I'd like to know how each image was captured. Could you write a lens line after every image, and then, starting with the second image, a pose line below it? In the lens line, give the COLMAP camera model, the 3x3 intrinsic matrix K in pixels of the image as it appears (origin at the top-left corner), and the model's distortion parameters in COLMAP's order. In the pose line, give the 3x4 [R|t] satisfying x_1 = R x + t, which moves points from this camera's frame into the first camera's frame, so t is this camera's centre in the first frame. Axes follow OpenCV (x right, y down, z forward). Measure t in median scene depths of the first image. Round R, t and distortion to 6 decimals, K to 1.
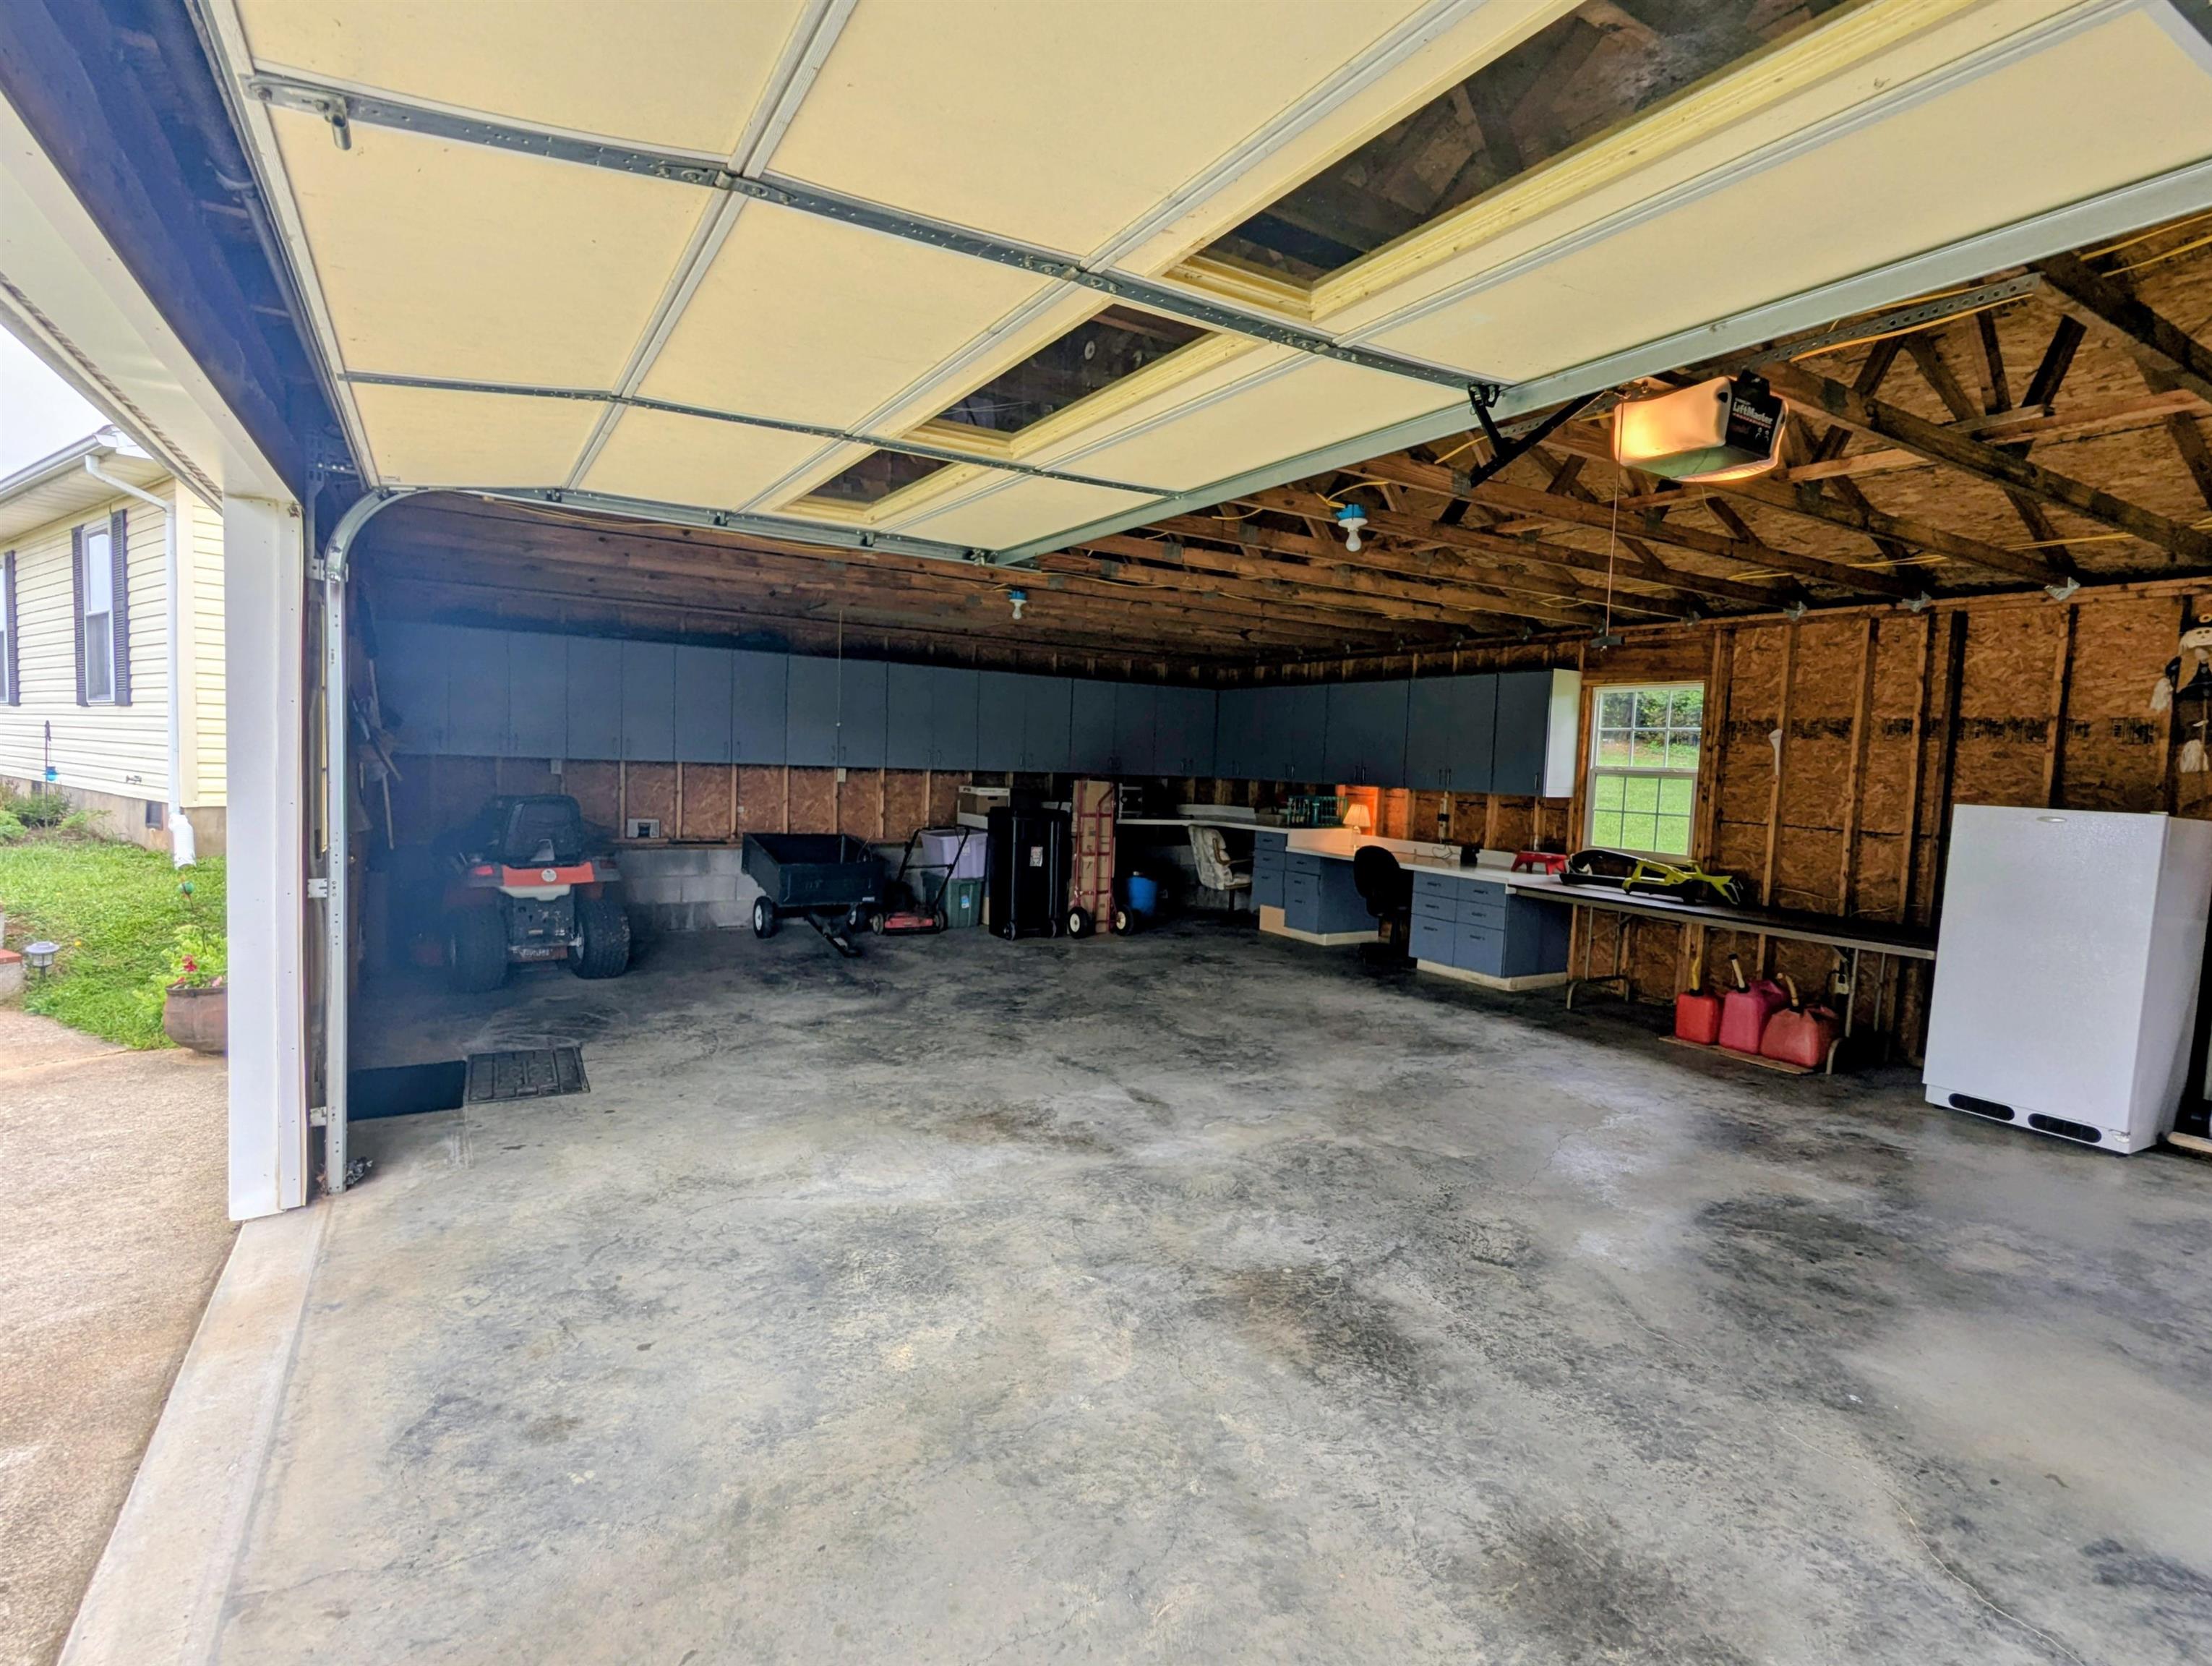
lens RADIAL K [[1059.0, 0, 1092.7], [0, 1059.0, 831.3], [0, 0, 1]] dist [0.003094, -0.001578]
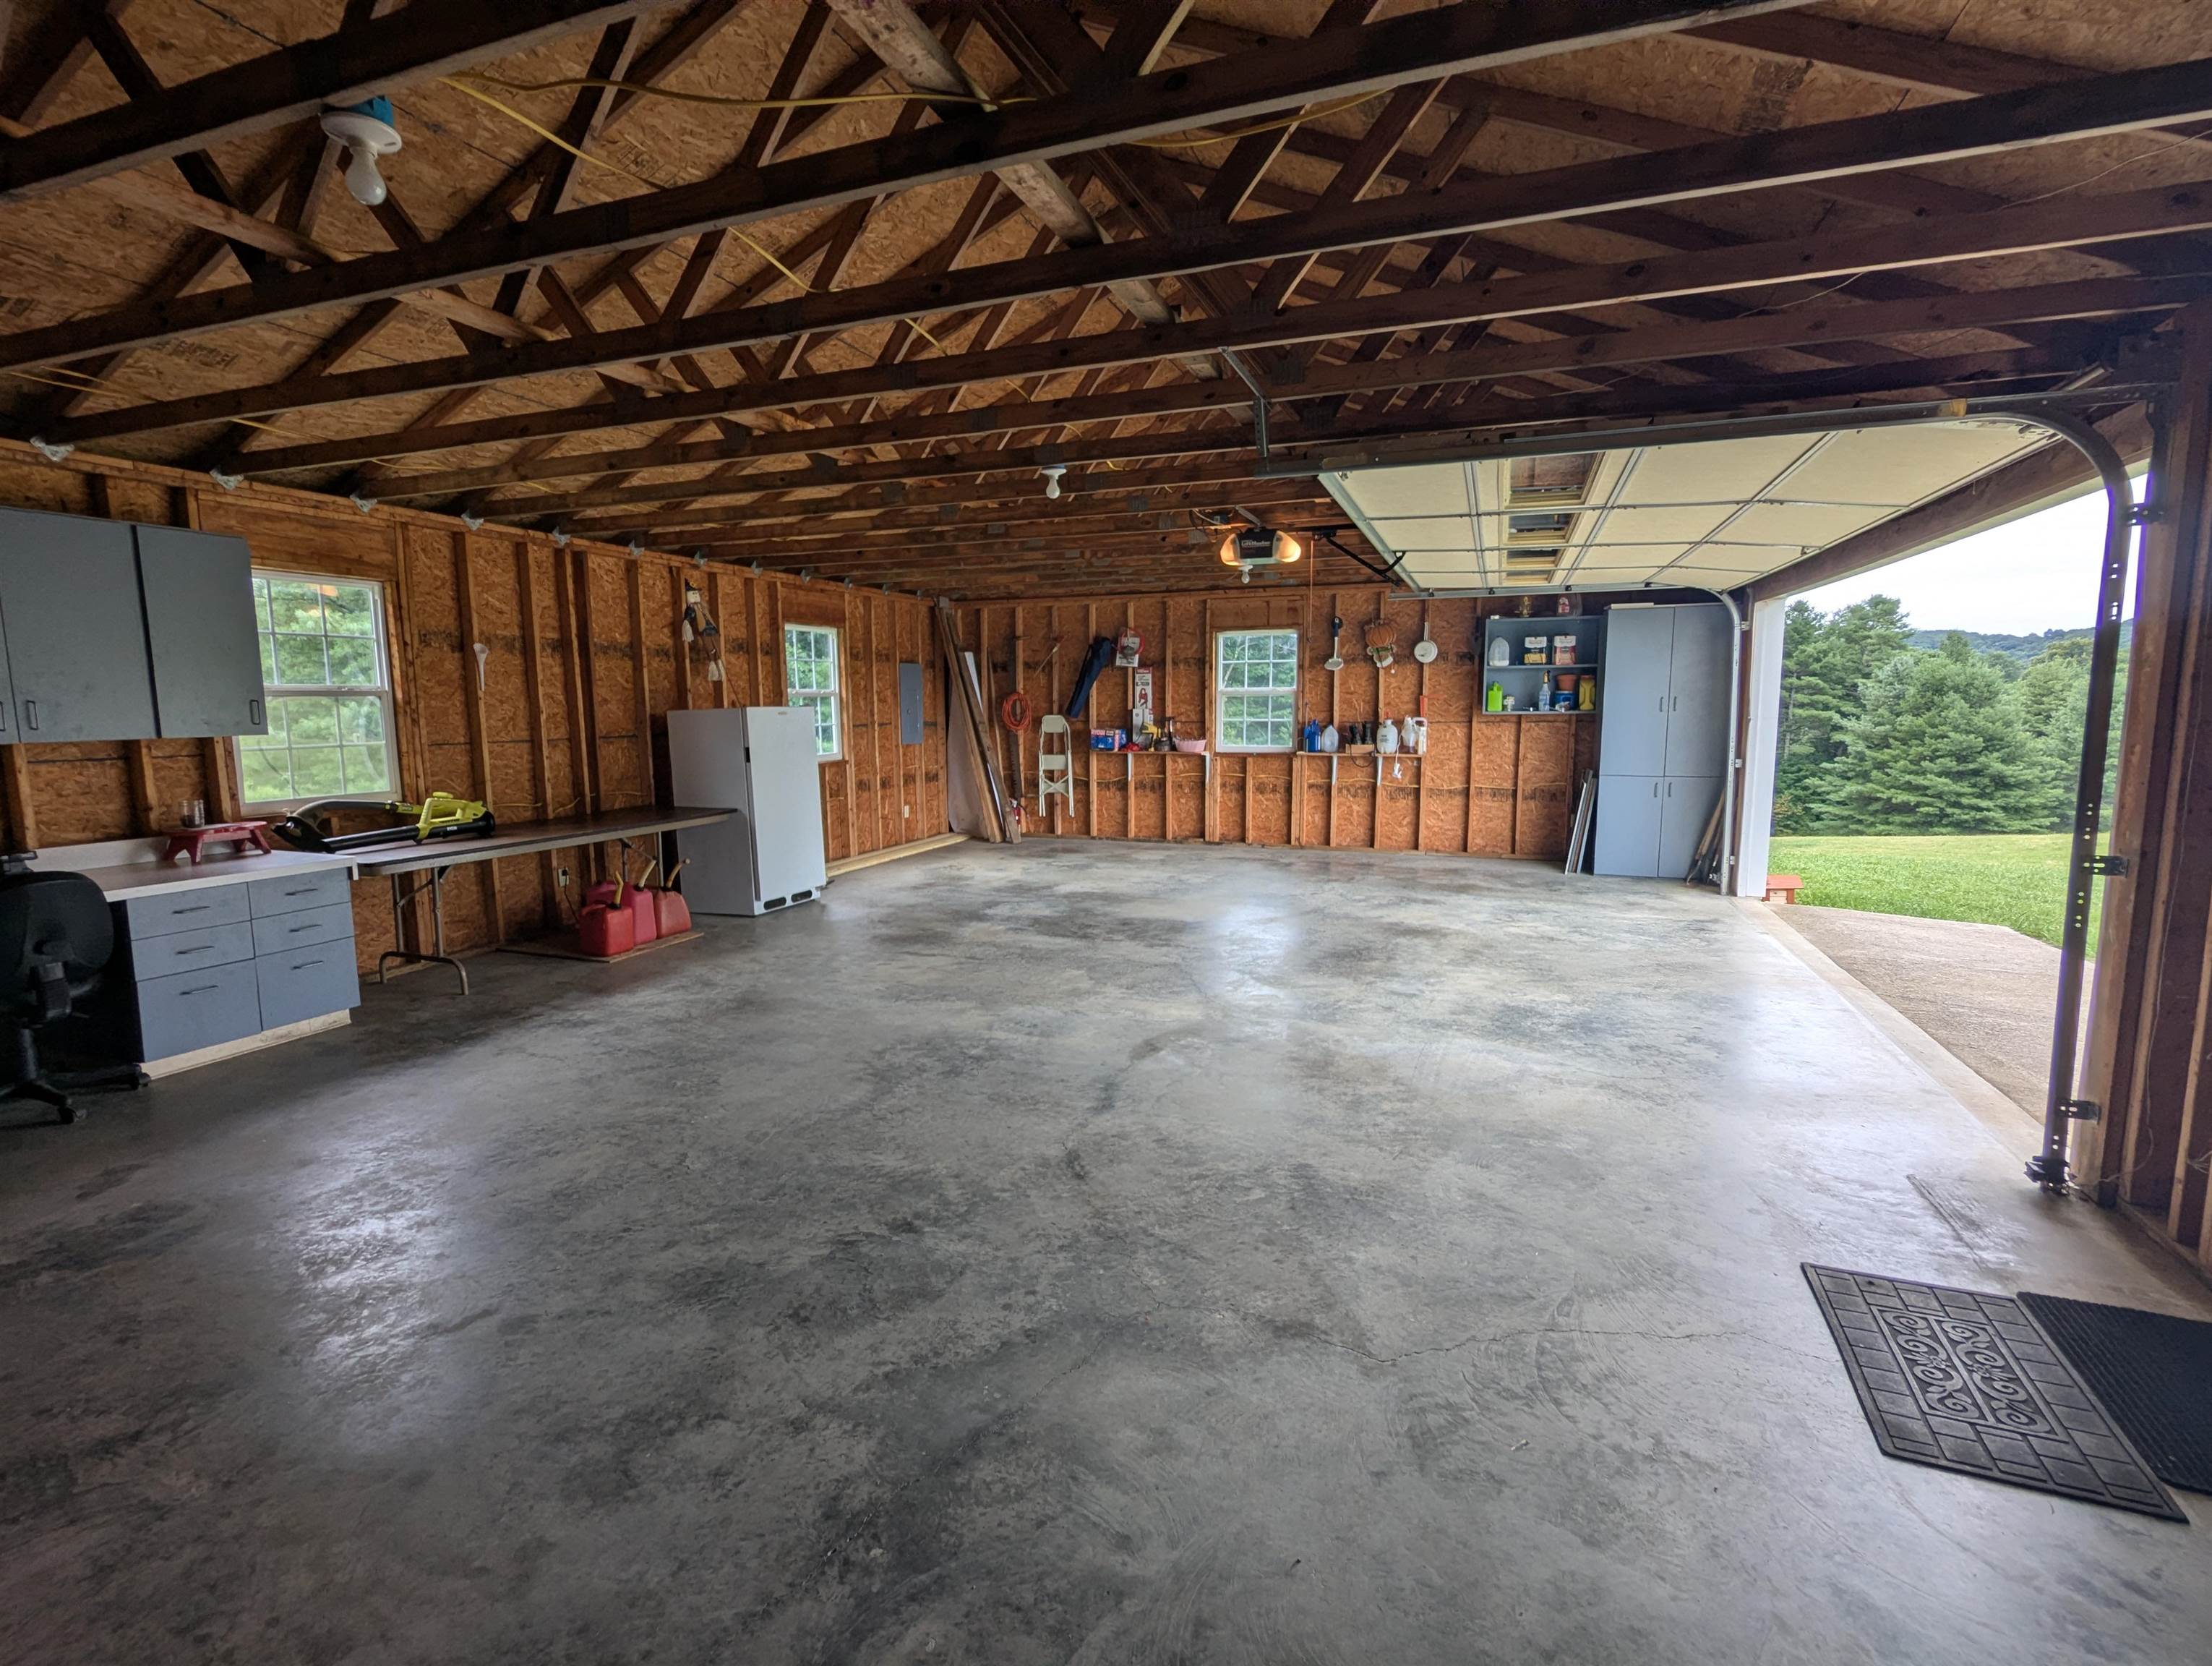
lens RADIAL K [[1059.0, 0, 1095.4], [0, 1059.0, 826.7], [0, 0, 1]] dist [0.003094, -0.001578]
pose [[-0.616925, -0.132332, 0.775817, -0.645147], [0.038498, 0.979508, 0.197690, -0.138179], [-0.786080, 0.151827, -0.599188, 1.598774]]
